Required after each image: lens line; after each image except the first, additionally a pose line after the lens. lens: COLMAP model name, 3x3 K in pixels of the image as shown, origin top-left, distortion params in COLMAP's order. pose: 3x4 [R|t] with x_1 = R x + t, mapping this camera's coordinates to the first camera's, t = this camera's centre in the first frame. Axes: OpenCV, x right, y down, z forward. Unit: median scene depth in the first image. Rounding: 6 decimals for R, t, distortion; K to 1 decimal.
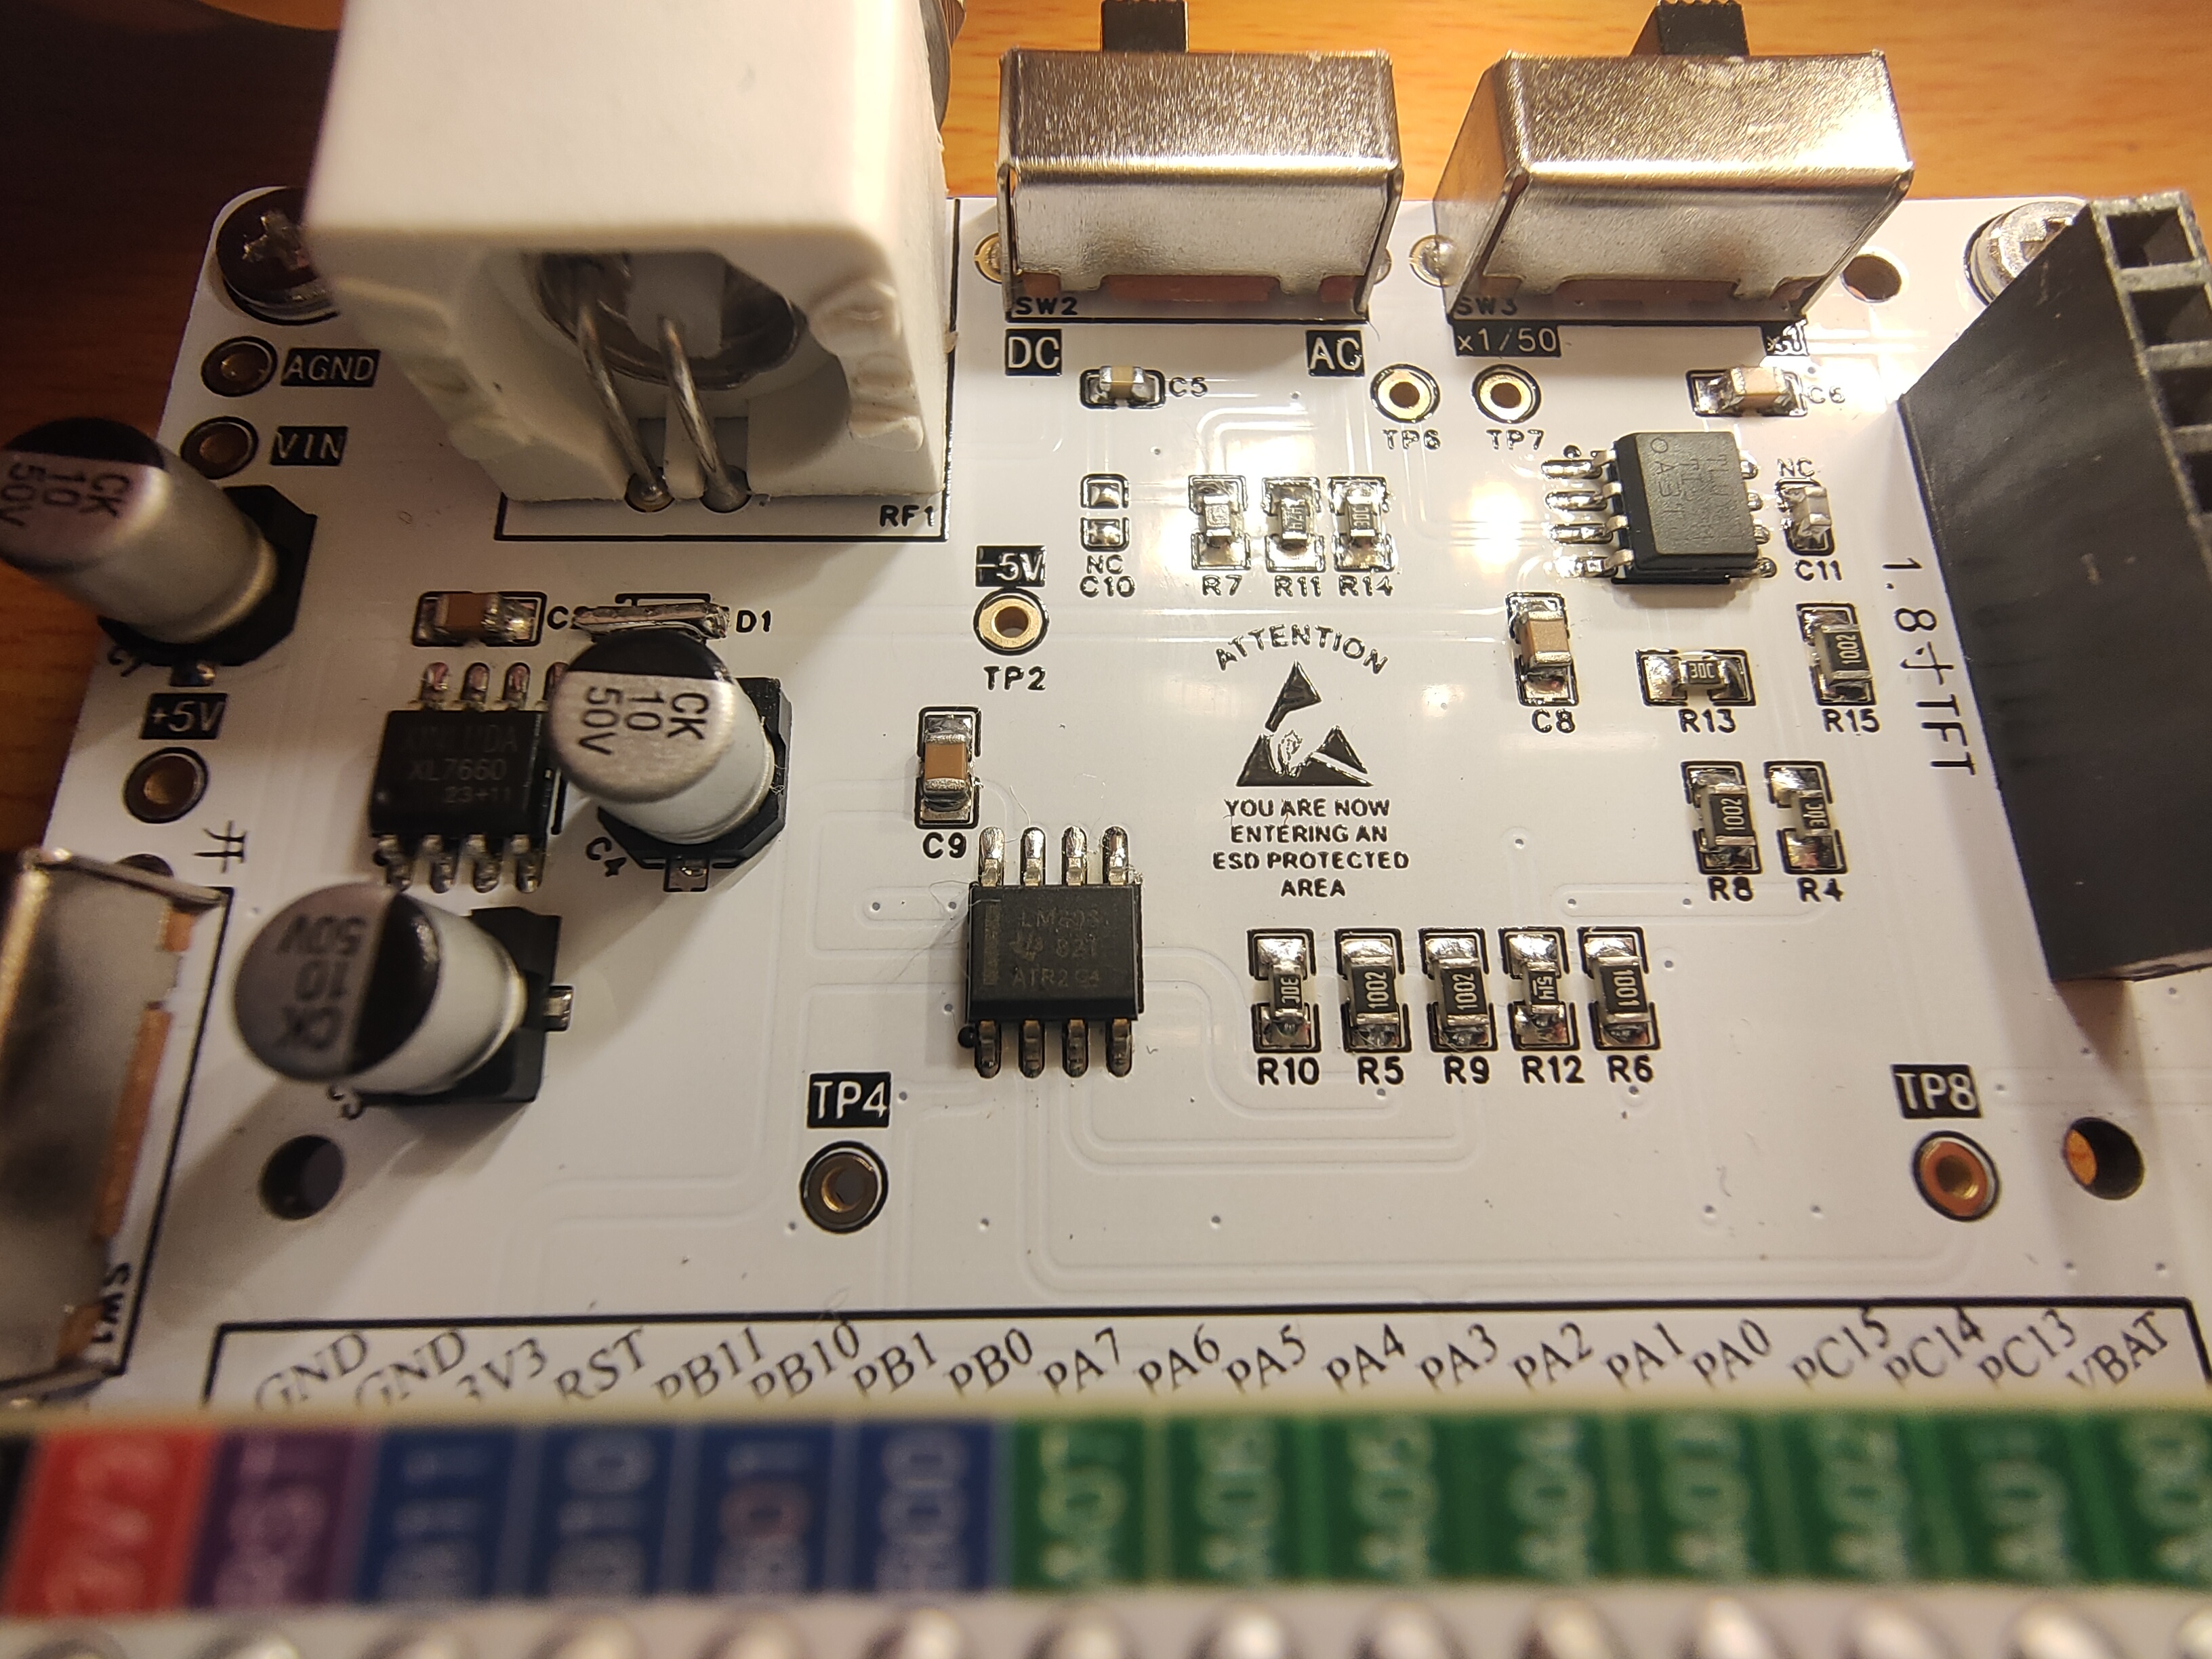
lens RADIAL K [[1149.3, 0, 1086.2], [0, 1149.3, 824.9], [0, 0, 1]] dist [0.015449, -0.000047]
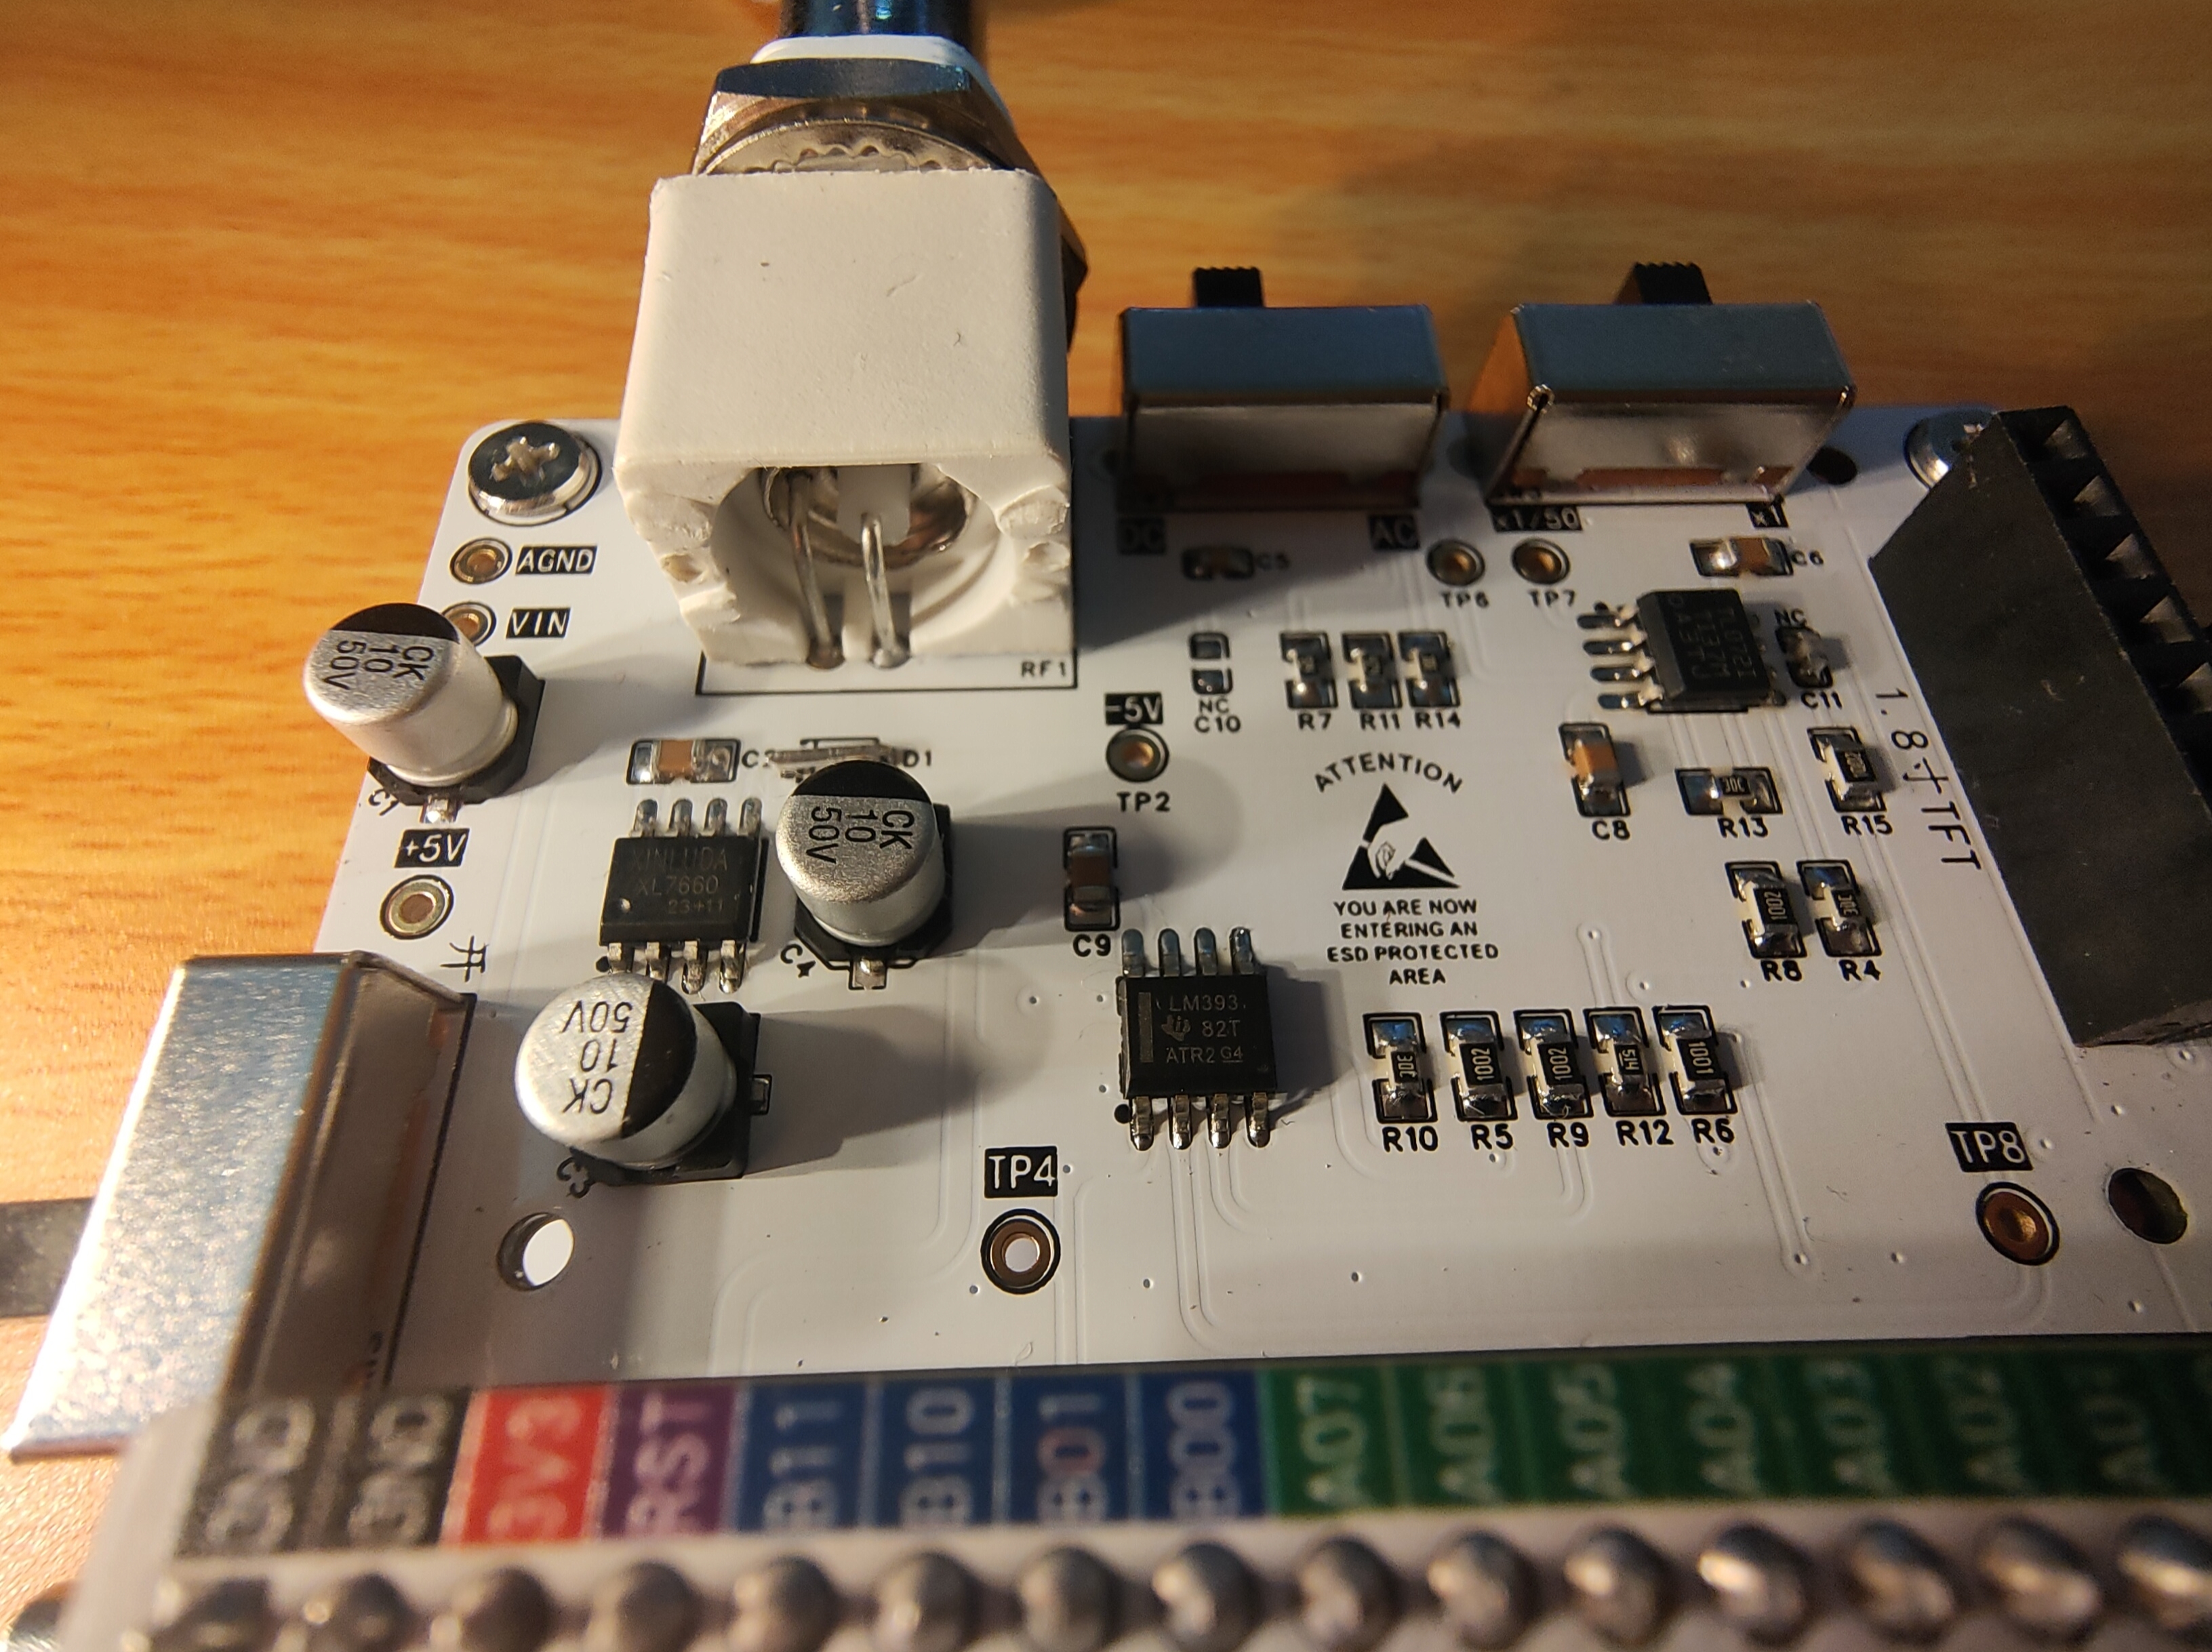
lens RADIAL K [[1171.3, 0, 1070.5], [0, 1171.3, 809.7], [0, 0, 1]] dist [0.007738, 0.005593]
pose [[0.999804, -0.019263, 0.004554, -0.150499], [0.019745, 0.986682, -0.161458, 0.074034], [-0.001384, 0.161516, 0.986869, -0.174697]]
